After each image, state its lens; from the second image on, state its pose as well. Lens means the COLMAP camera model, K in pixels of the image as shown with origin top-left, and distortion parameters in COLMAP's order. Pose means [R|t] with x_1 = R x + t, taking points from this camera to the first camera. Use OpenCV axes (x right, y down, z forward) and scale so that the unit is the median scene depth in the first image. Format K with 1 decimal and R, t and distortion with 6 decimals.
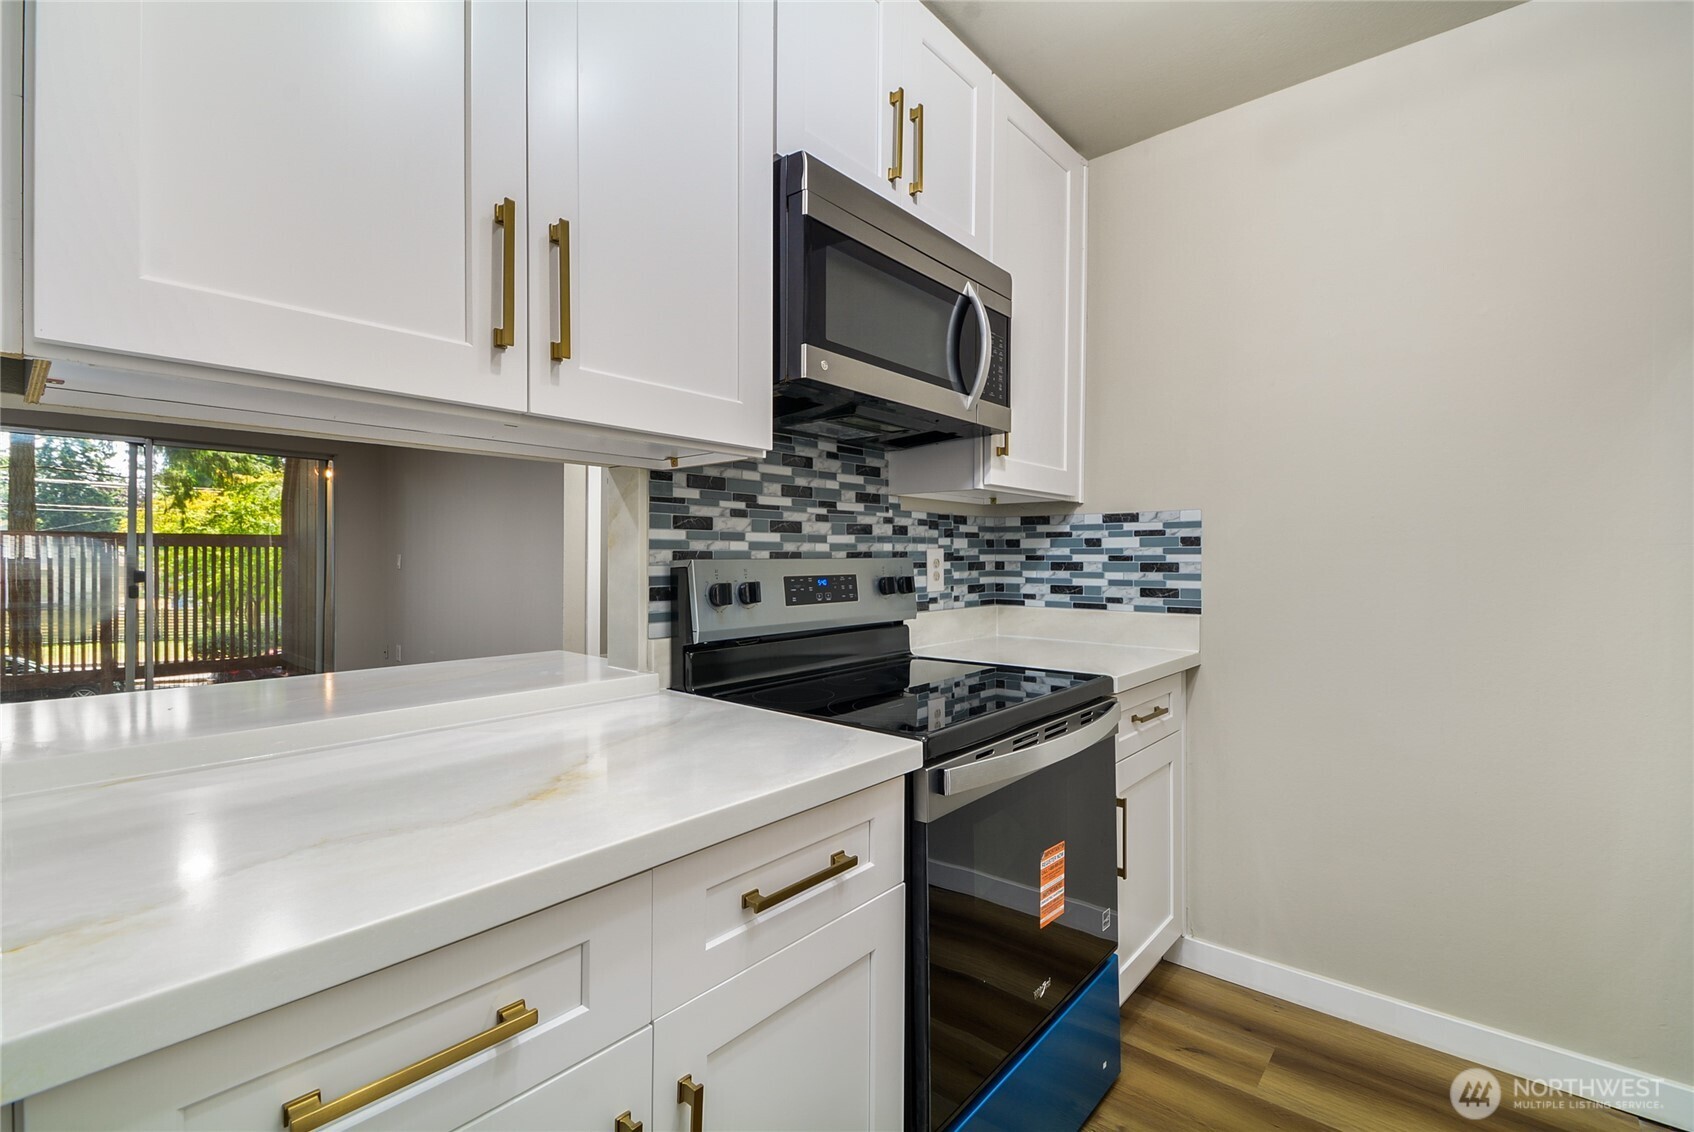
lens RADIAL K [[742.6, 0, 826.1], [0, 742.6, 561.3], [0, 0, 1]] dist [0.022322, -0.012327]
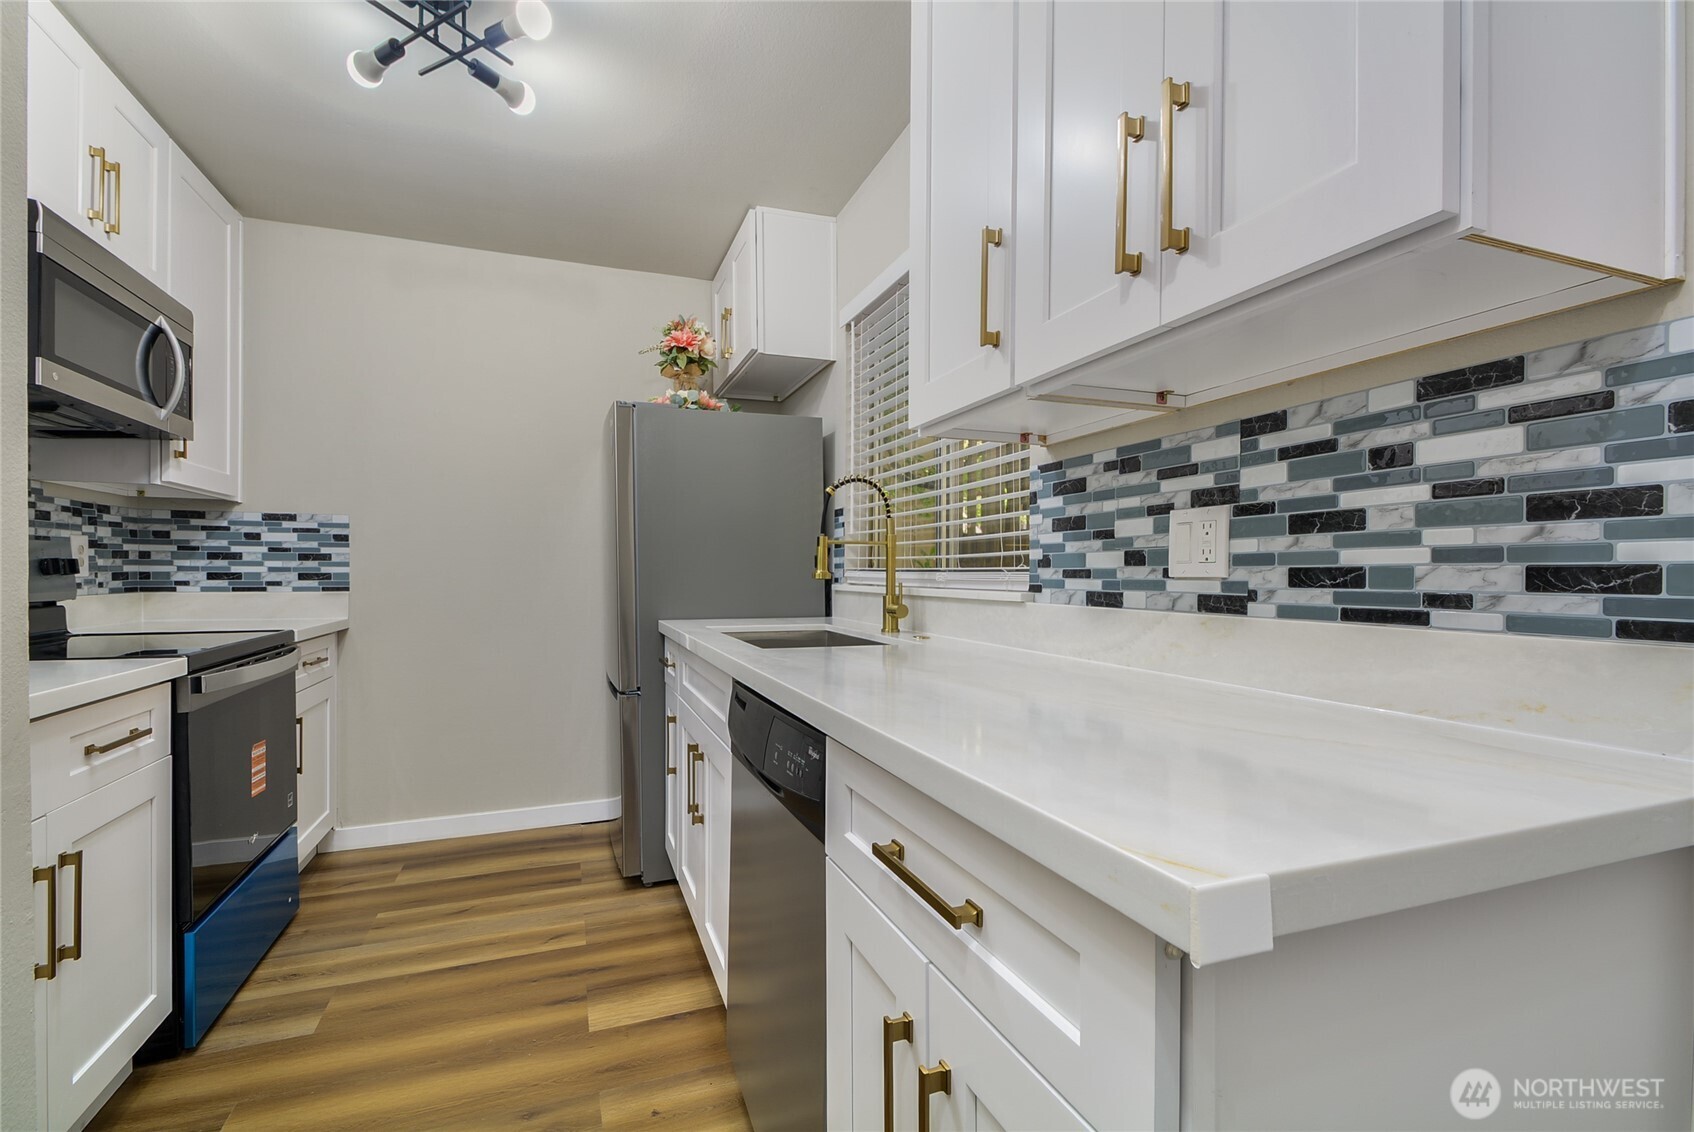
lens RADIAL K [[742.6, 0, 833.3], [0, 742.6, 576.0], [0, 0, 1]] dist [0.022322, -0.012327]
pose [[0.463254, -0.004279, 0.886215, -0.359911], [0.000859, 0.999990, 0.004379, 0.044124], [-0.886225, -0.001267, 0.463253, -0.506226]]
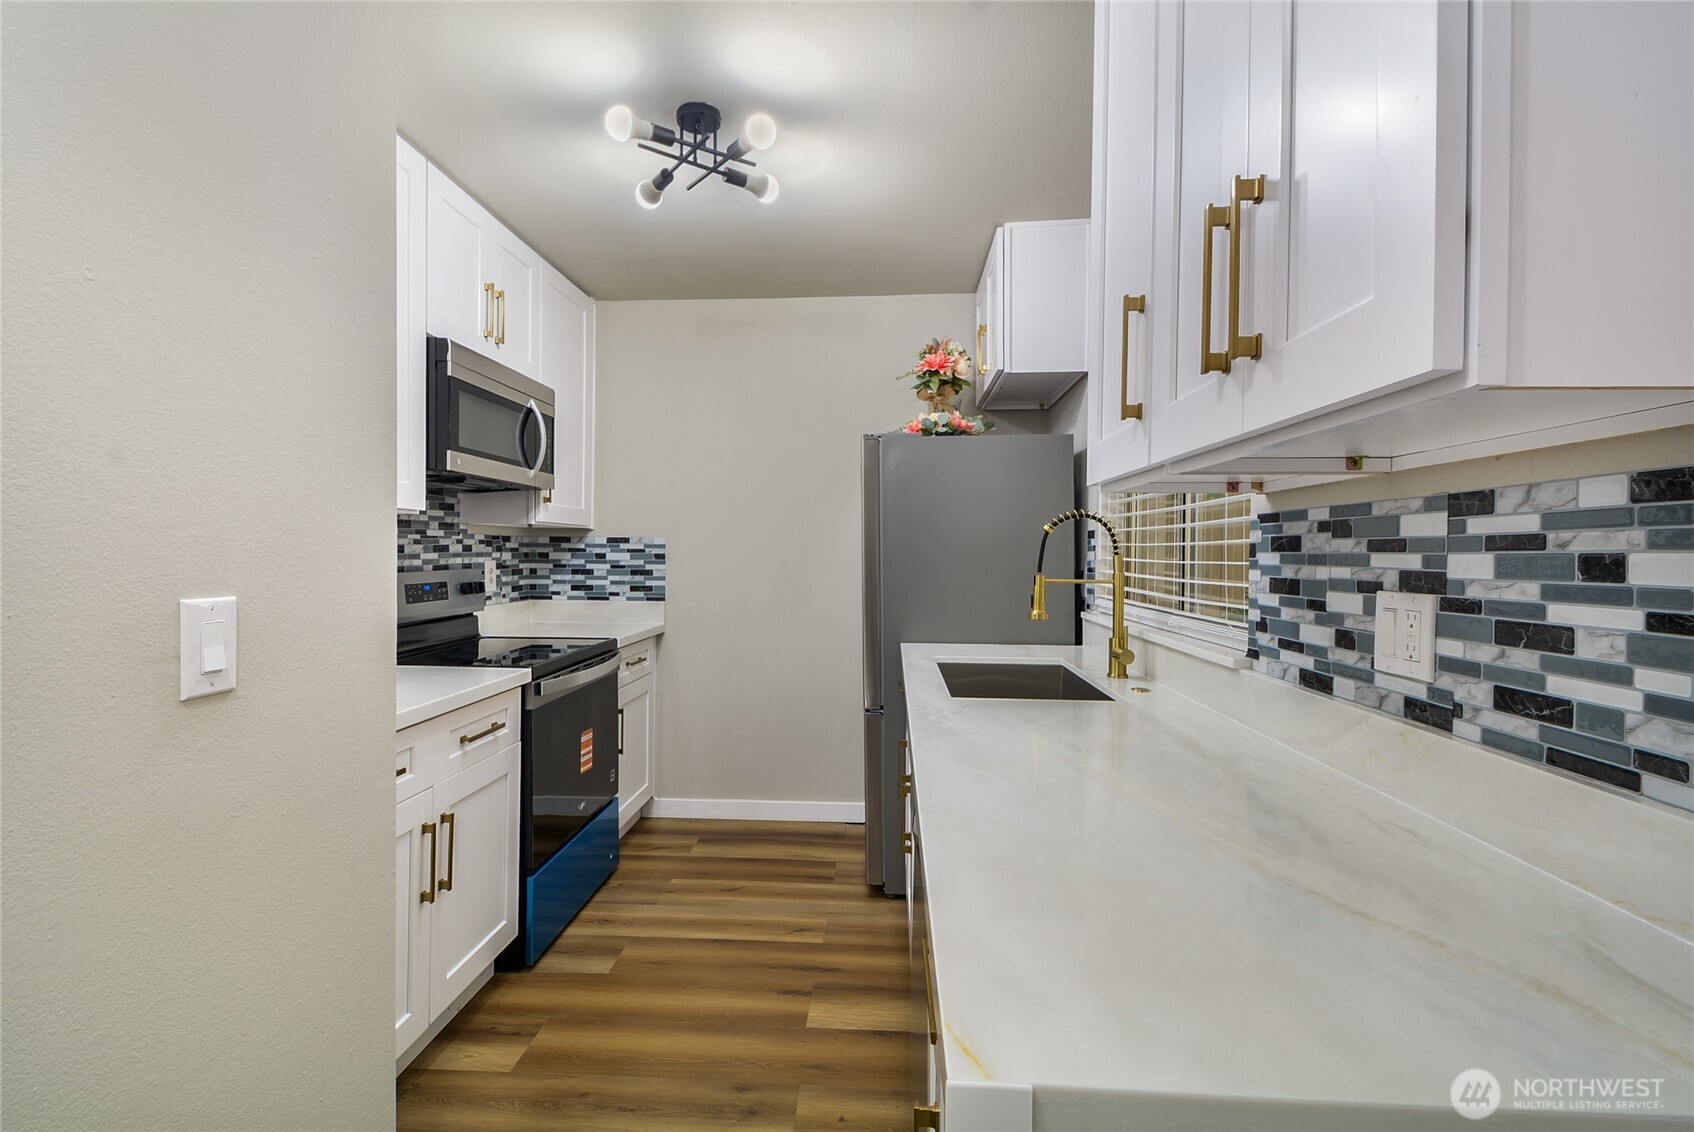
lens RADIAL K [[776.0, 0, 840.1], [0, 776.0, 557.7], [0, 0, 1]] dist [0.015270, -0.009680]
pose [[0.780895, 0.000887, 0.624662, -0.311664], [-0.004563, 0.999980, 0.004285, -0.039031], [-0.624646, -0.006196, 0.780884, -0.675709]]
